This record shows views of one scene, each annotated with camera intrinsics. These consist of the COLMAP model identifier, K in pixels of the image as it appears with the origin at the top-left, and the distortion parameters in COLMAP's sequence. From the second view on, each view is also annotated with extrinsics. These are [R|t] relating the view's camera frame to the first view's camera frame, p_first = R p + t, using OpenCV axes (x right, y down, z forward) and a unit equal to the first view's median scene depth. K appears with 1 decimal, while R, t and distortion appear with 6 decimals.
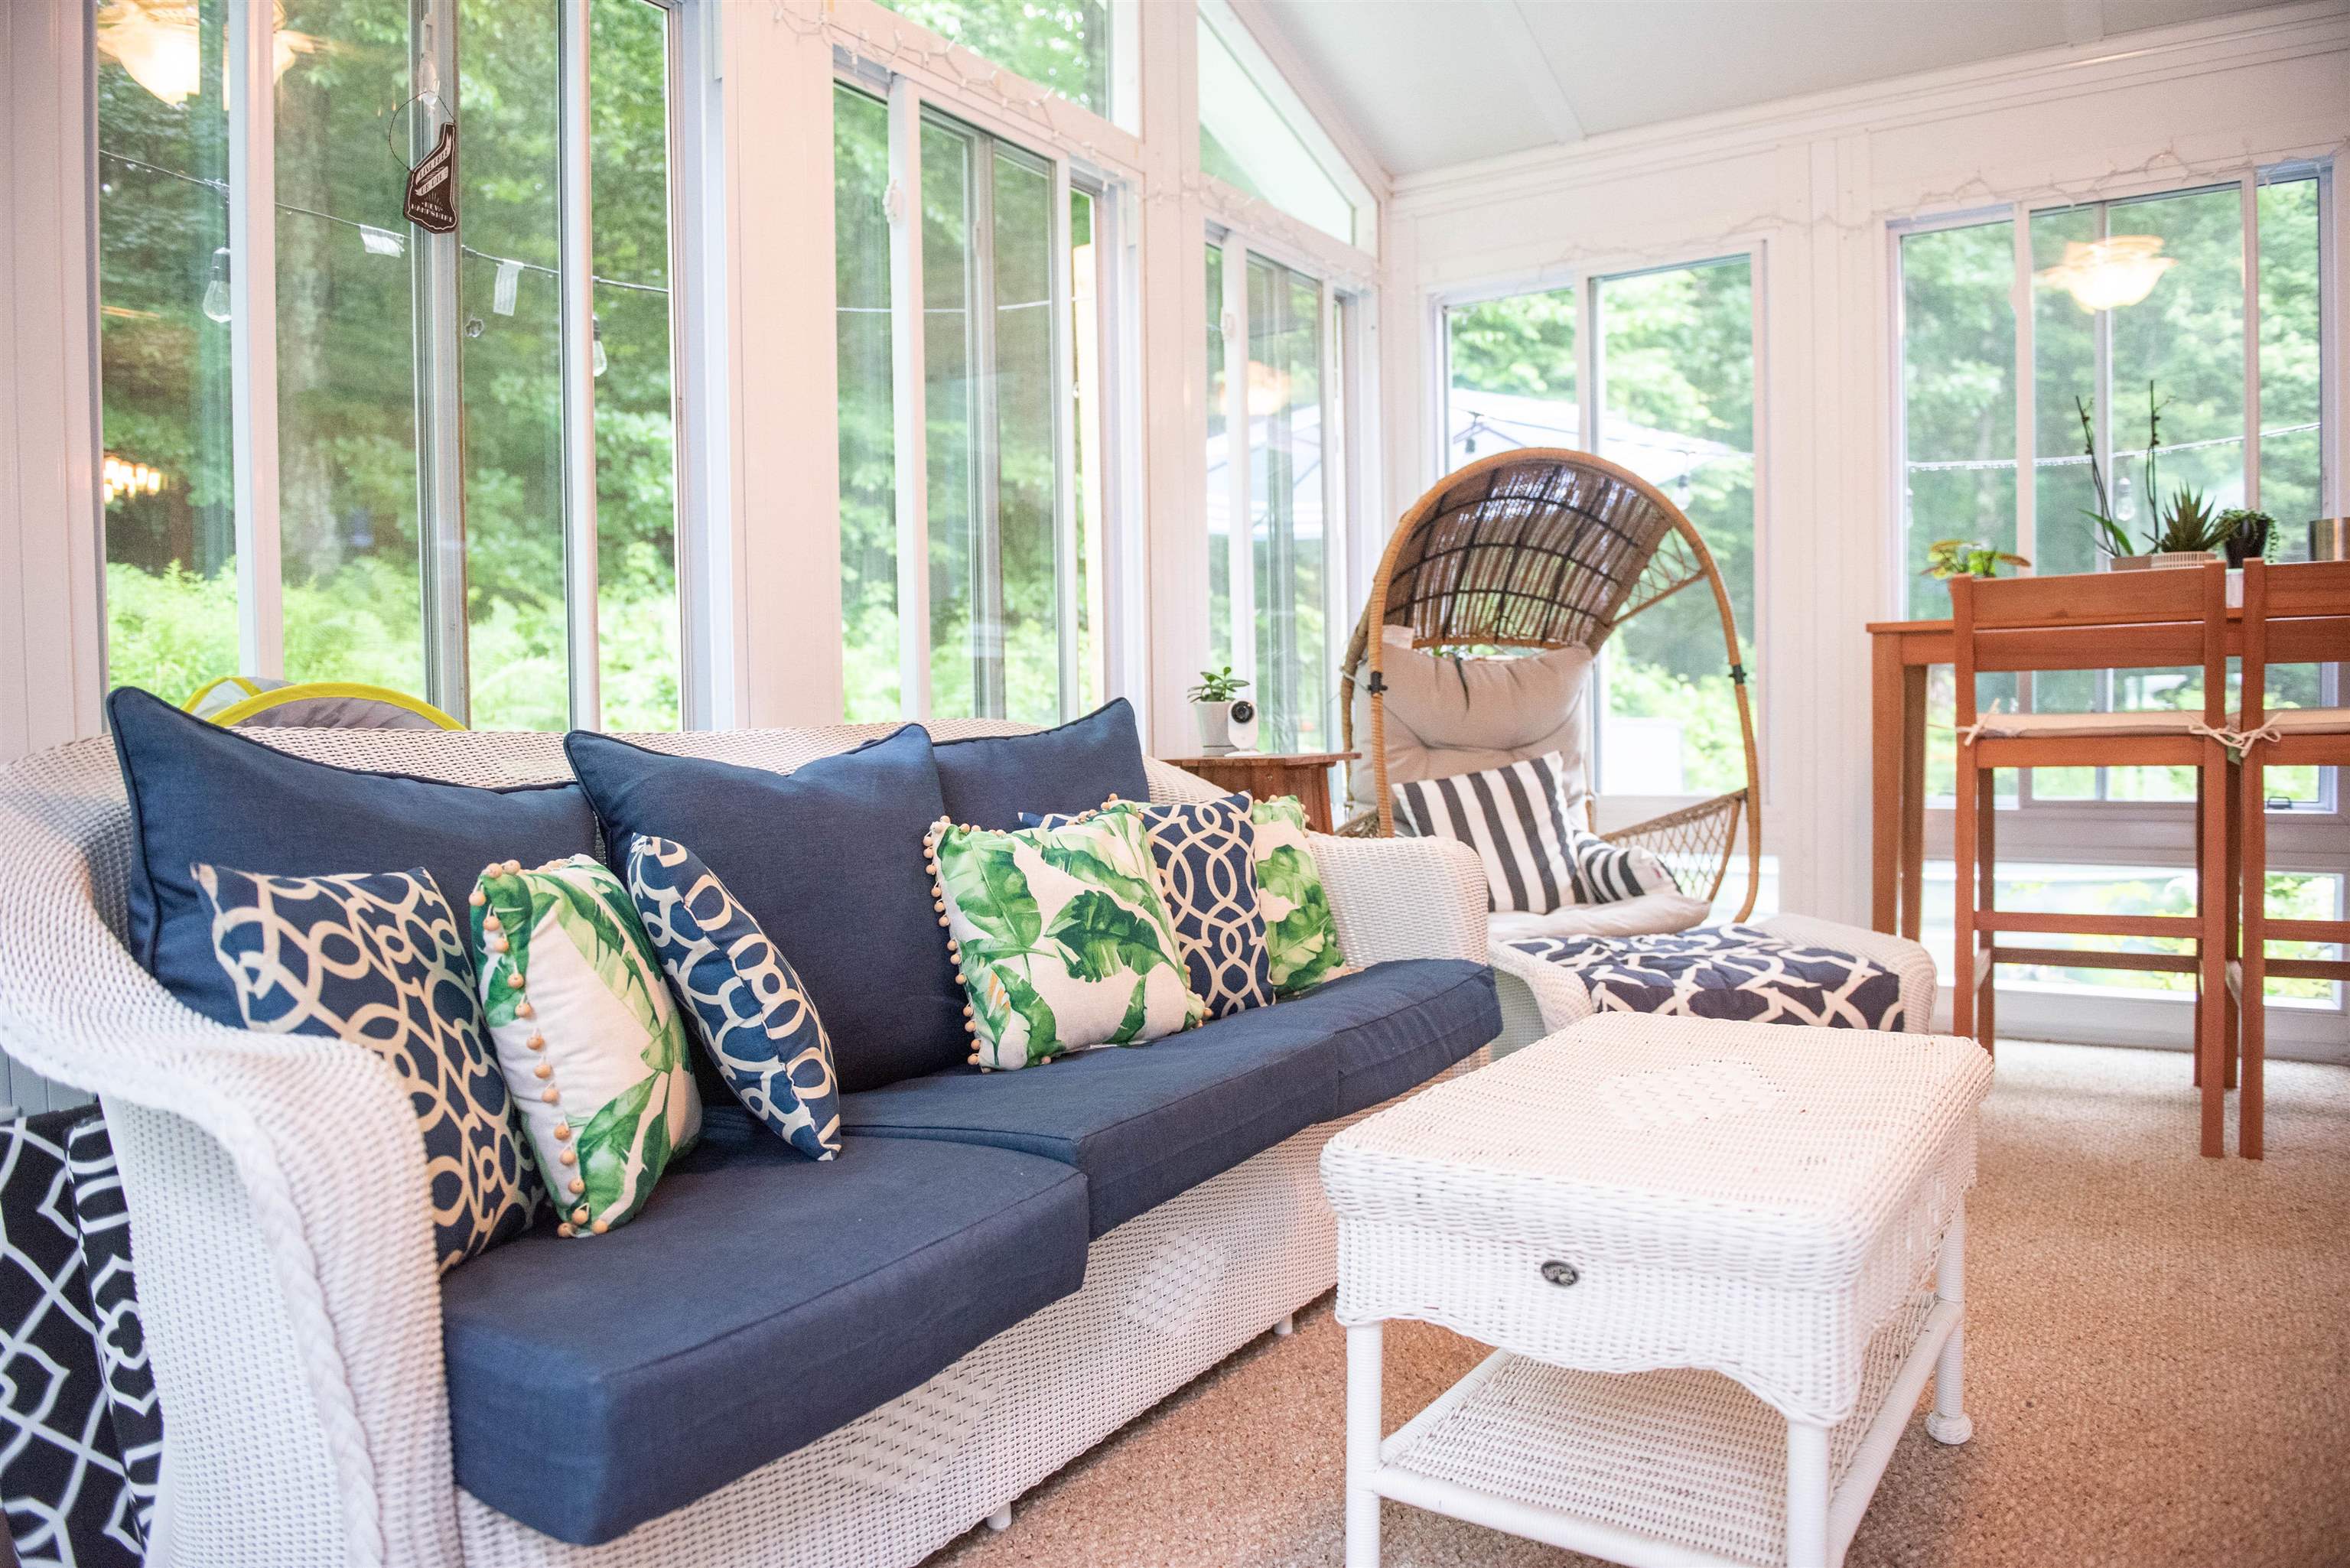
lens RADIAL K [[1601.7, 0, 1175.0], [0, 1601.7, 784.0], [0, 0, 1]] dist [-0.064137, 0.003971]
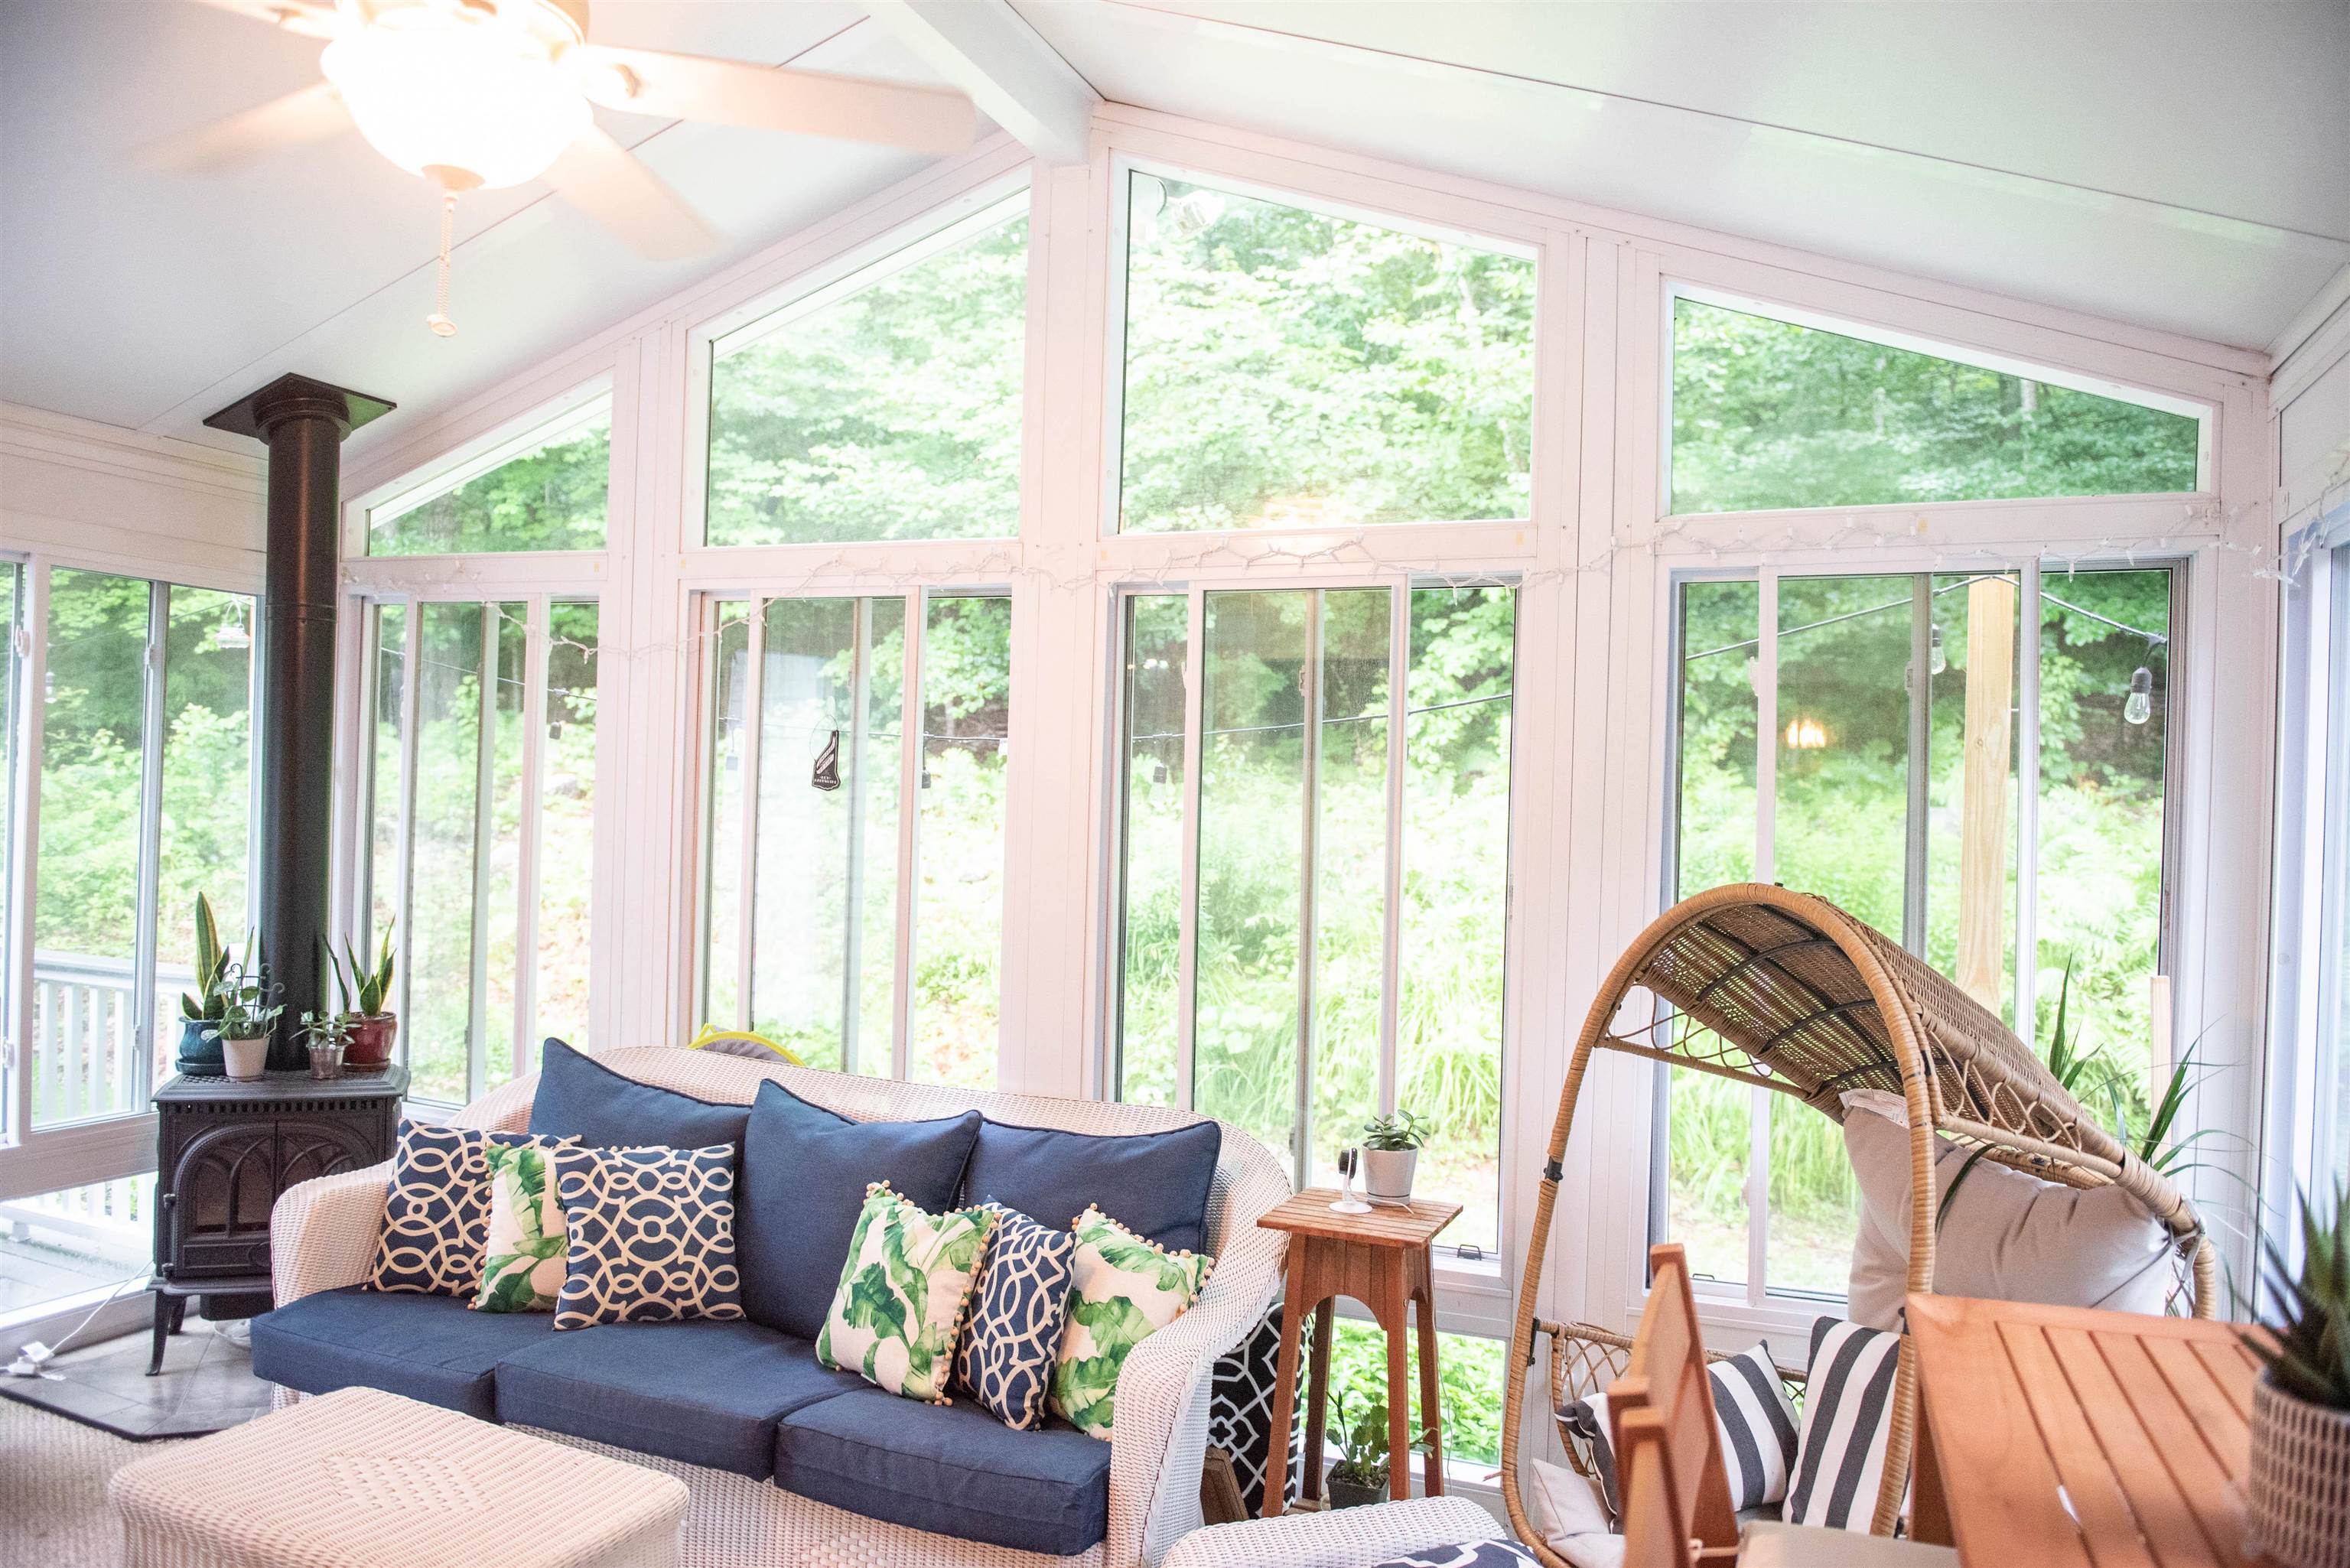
lens RADIAL K [[1601.7, 0, 1175.0], [0, 1601.7, 784.0], [0, 0, 1]] dist [-0.064137, 0.003971]
pose [[0.168330, 0.020970, -0.985508, 1.301473], [-0.075543, 0.997108, 0.008314, -0.367121], [0.982832, 0.073049, 0.169427, 0.977699]]
